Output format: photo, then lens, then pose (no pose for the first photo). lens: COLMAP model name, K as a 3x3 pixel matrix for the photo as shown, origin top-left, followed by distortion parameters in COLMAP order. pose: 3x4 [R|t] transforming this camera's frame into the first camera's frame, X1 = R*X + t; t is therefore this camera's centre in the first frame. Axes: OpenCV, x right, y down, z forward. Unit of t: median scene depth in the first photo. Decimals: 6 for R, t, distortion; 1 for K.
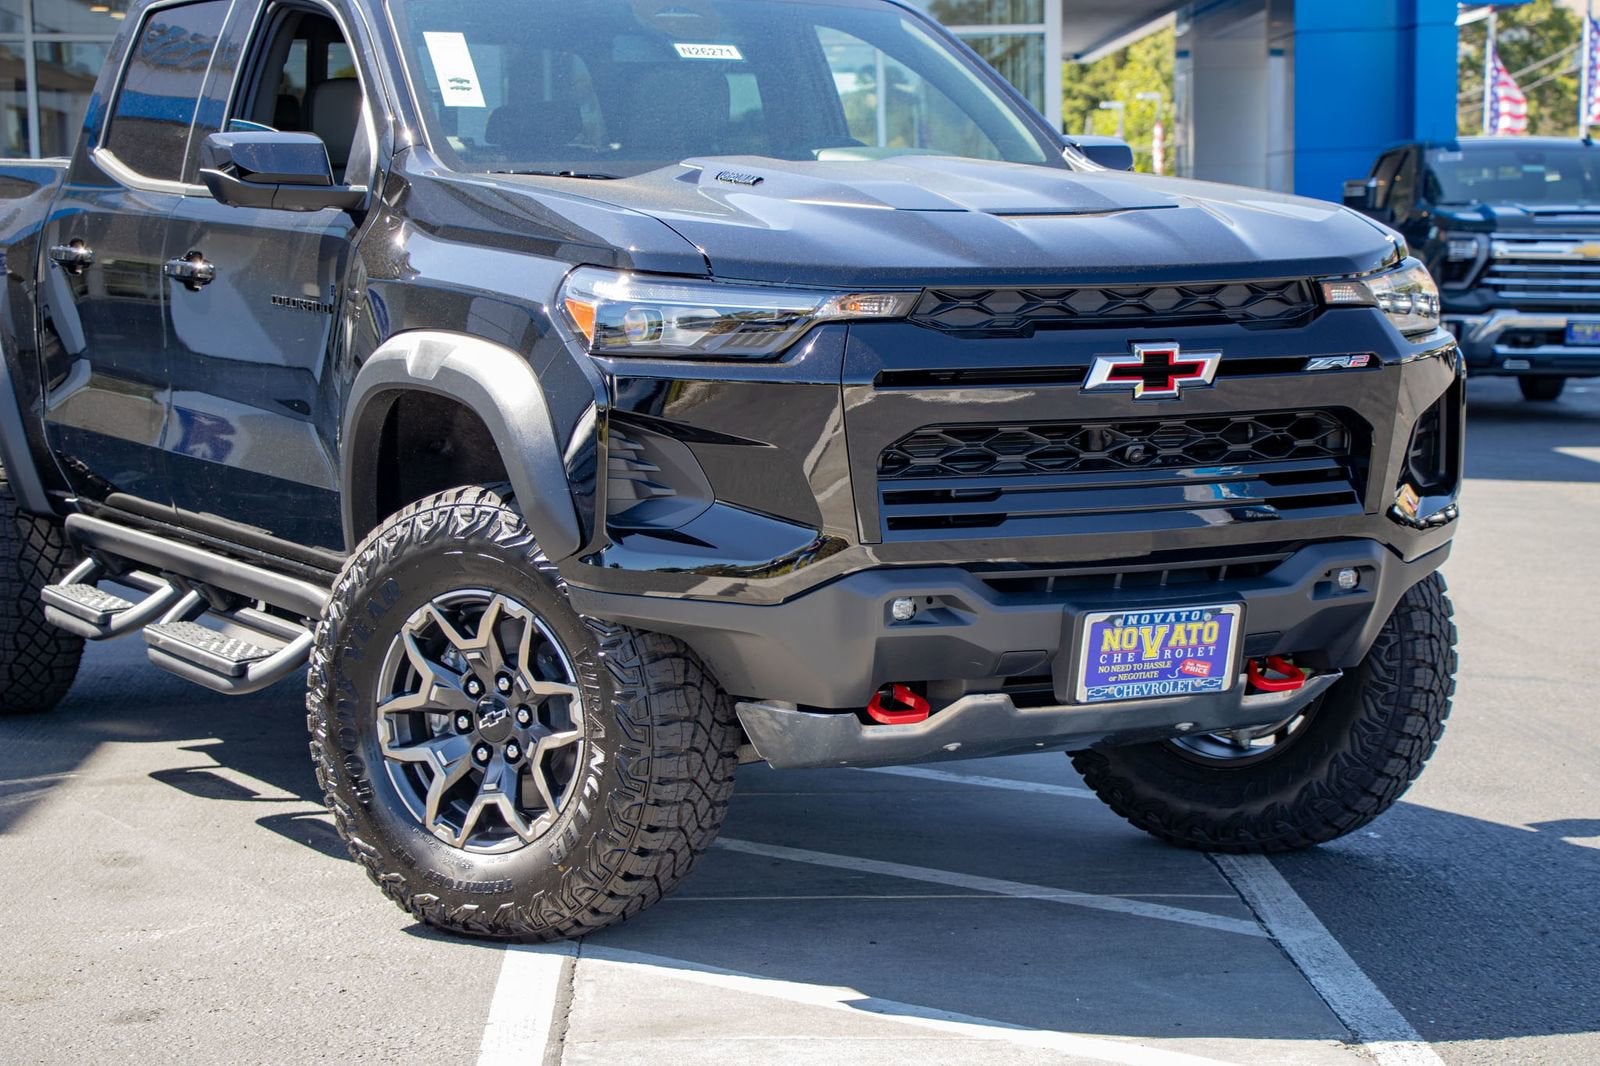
lens RADIAL K [[3371.8, 0, 800.0], [0, 3371.8, 533.0], [0, 0, 1]] dist [0.308208, 0.578246]
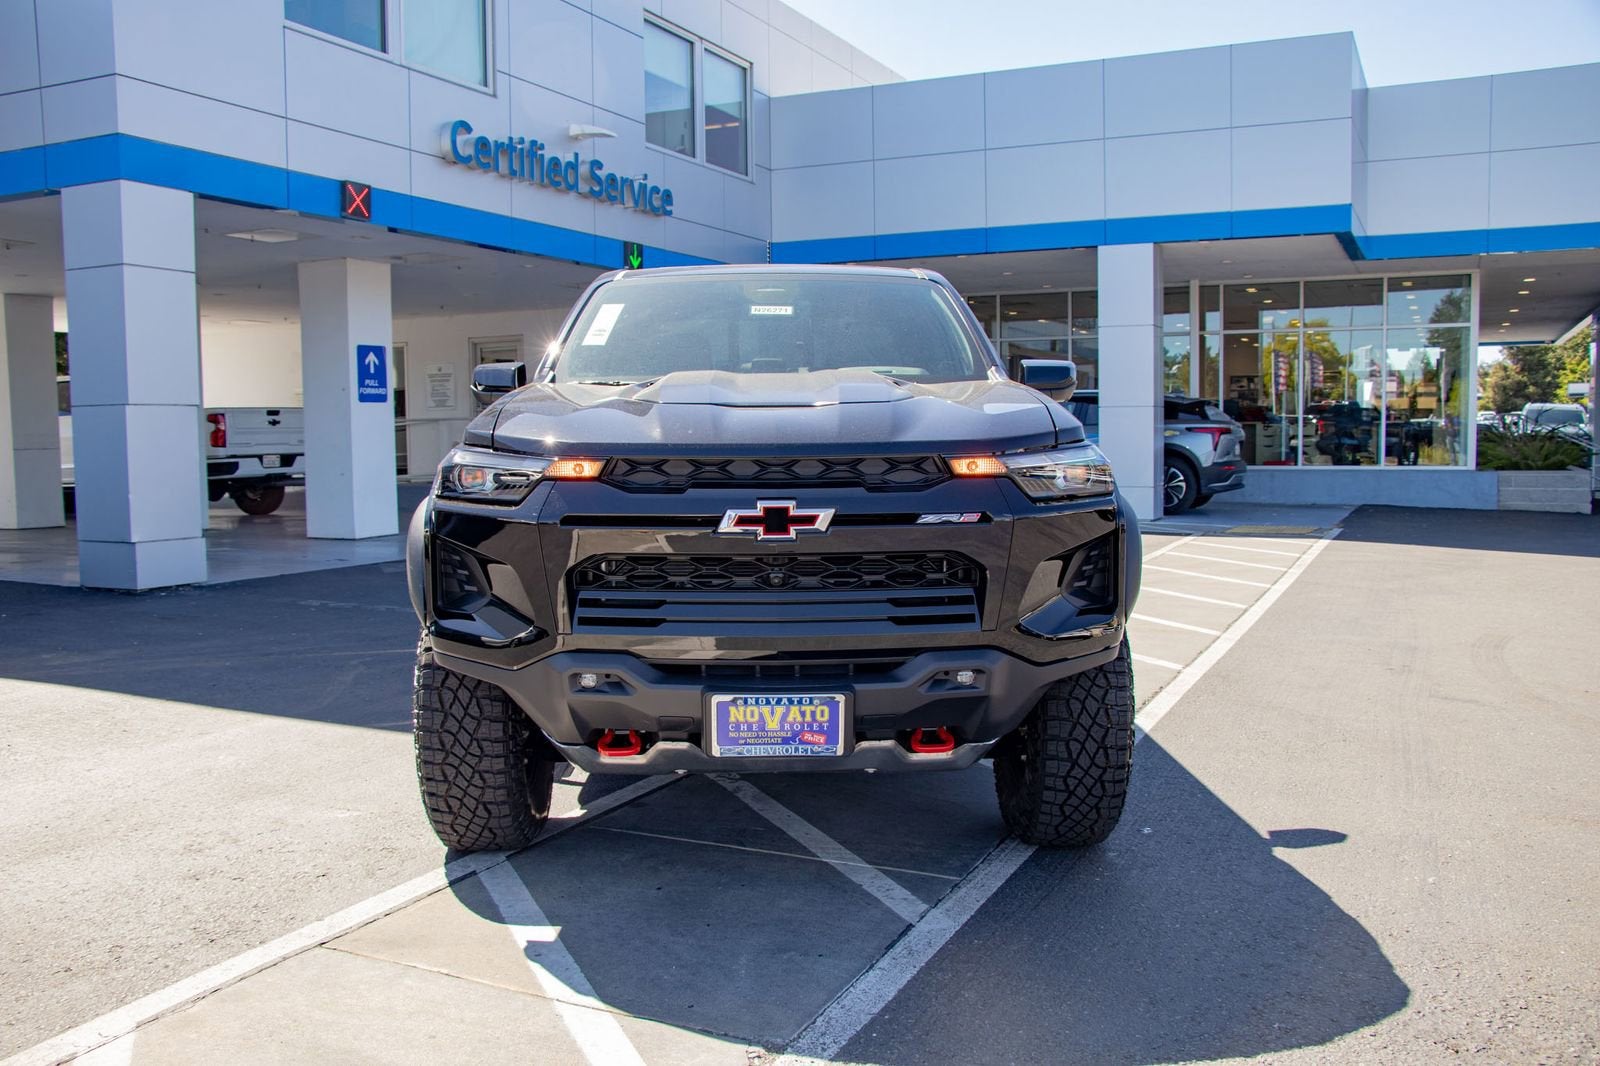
lens RADIAL K [[1381.9, 0, 795.7], [0, 1381.9, 576.8], [0, 0, 1]] dist [-0.115722, 0.011998]
pose [[0.896297, 0.054763, -0.440059, 0.330013], [-0.043994, 0.998431, 0.034642, -0.041433], [0.441266, -0.011689, 0.897300, 0.465125]]
